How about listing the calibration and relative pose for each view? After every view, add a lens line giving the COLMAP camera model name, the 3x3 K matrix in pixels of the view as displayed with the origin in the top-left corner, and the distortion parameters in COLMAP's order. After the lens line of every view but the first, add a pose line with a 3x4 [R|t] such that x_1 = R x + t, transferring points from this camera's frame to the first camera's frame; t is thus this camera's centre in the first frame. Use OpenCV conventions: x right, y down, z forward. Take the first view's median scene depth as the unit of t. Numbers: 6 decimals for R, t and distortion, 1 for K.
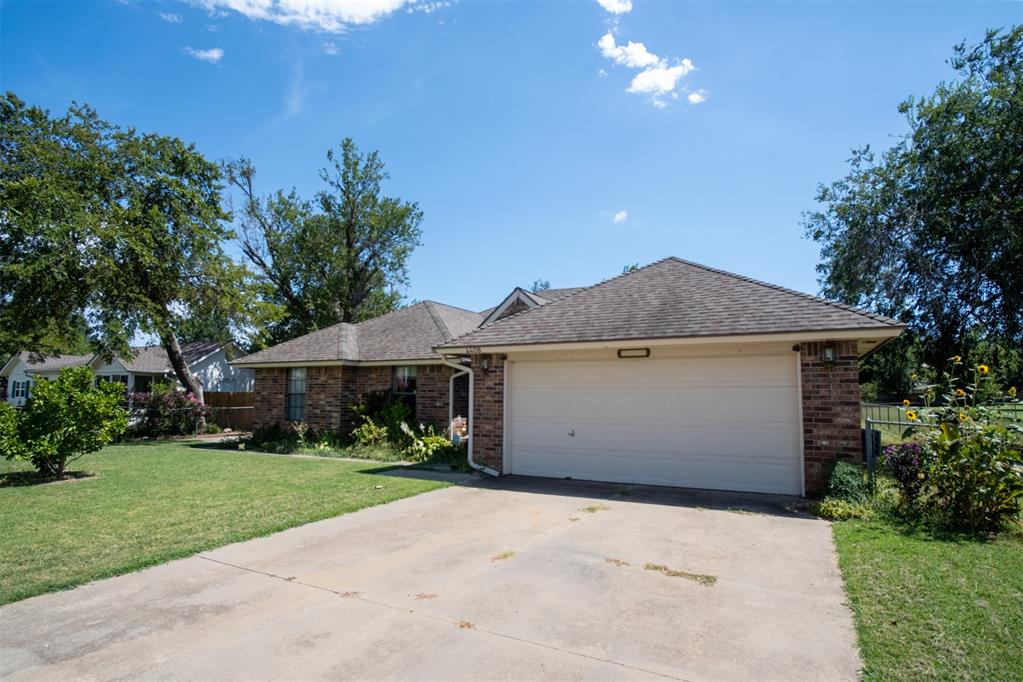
lens RADIAL K [[551.3, 0, 510.7], [0, 551.3, 319.1], [0, 0, 1]] dist [-0.052643, 0.043314]
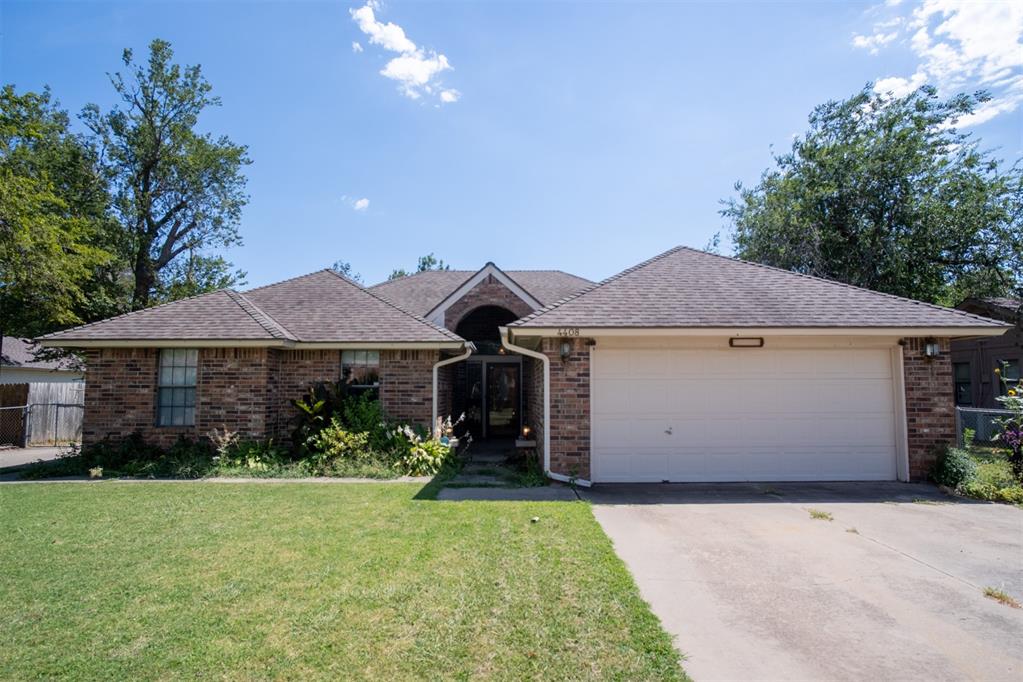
lens RADIAL K [[550.0, 0, 506.0], [0, 550.0, 345.8], [0, 0, 1]] dist [-0.059680, 0.042601]
pose [[0.885867, 0.029237, 0.463018, -0.494328], [-0.059421, 0.996943, 0.050736, 0.040286], [-0.460119, -0.072459, 0.884896, 0.331265]]
